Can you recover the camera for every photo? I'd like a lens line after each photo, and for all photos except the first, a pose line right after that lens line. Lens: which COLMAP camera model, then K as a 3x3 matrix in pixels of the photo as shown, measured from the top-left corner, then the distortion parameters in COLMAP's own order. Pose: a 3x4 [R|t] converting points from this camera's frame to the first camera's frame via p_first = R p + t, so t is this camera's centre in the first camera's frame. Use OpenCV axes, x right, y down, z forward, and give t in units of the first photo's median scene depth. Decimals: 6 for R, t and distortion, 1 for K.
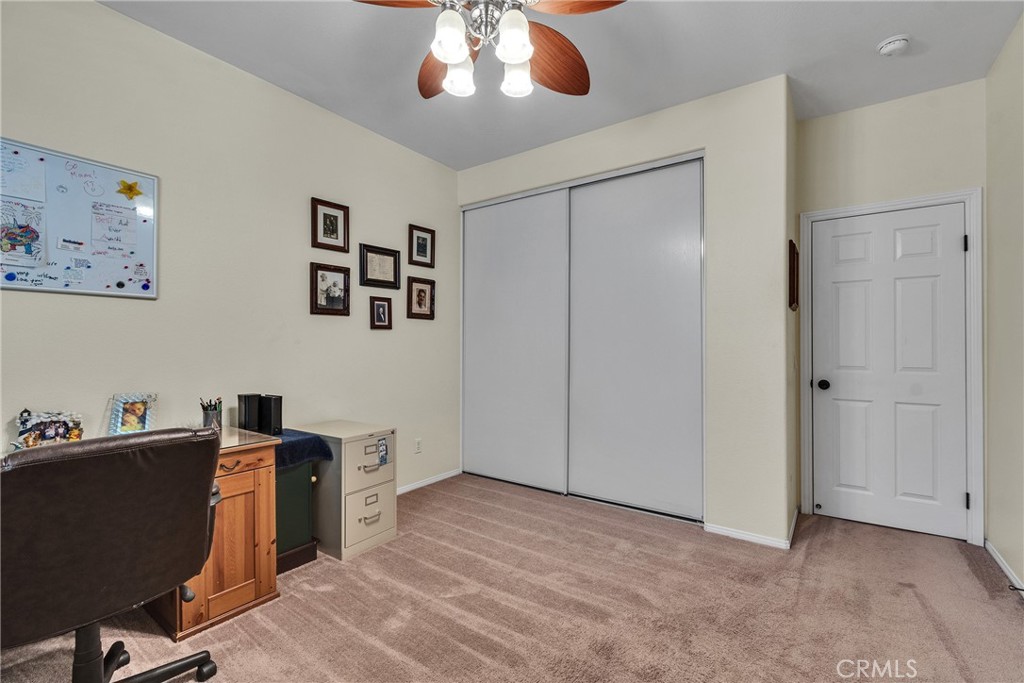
lens RADIAL K [[449.1, 0, 516.8], [0, 449.1, 342.5], [0, 0, 1]] dist [0.001856, -0.000079]
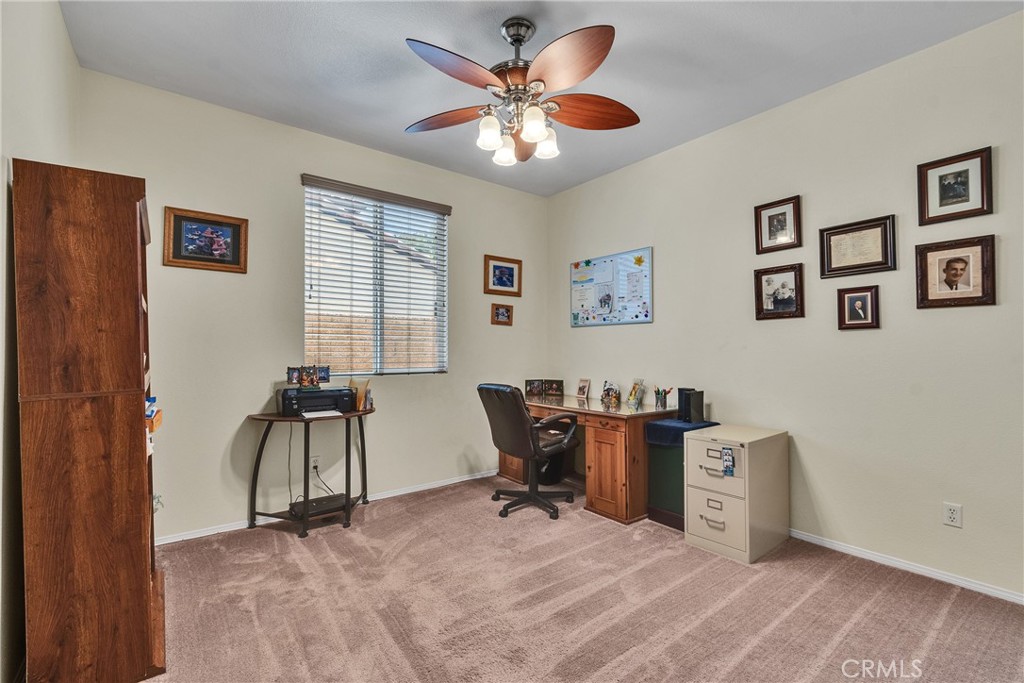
lens RADIAL K [[449.1, 0, 516.7], [0, 449.1, 345.2], [0, 0, 1]] dist [0.001856, -0.000079]
pose [[-0.284437, -0.014422, -0.958586, 0.652957], [0.004234, 0.999858, -0.016300, 0.007900], [0.958685, -0.008695, -0.284336, 0.734880]]
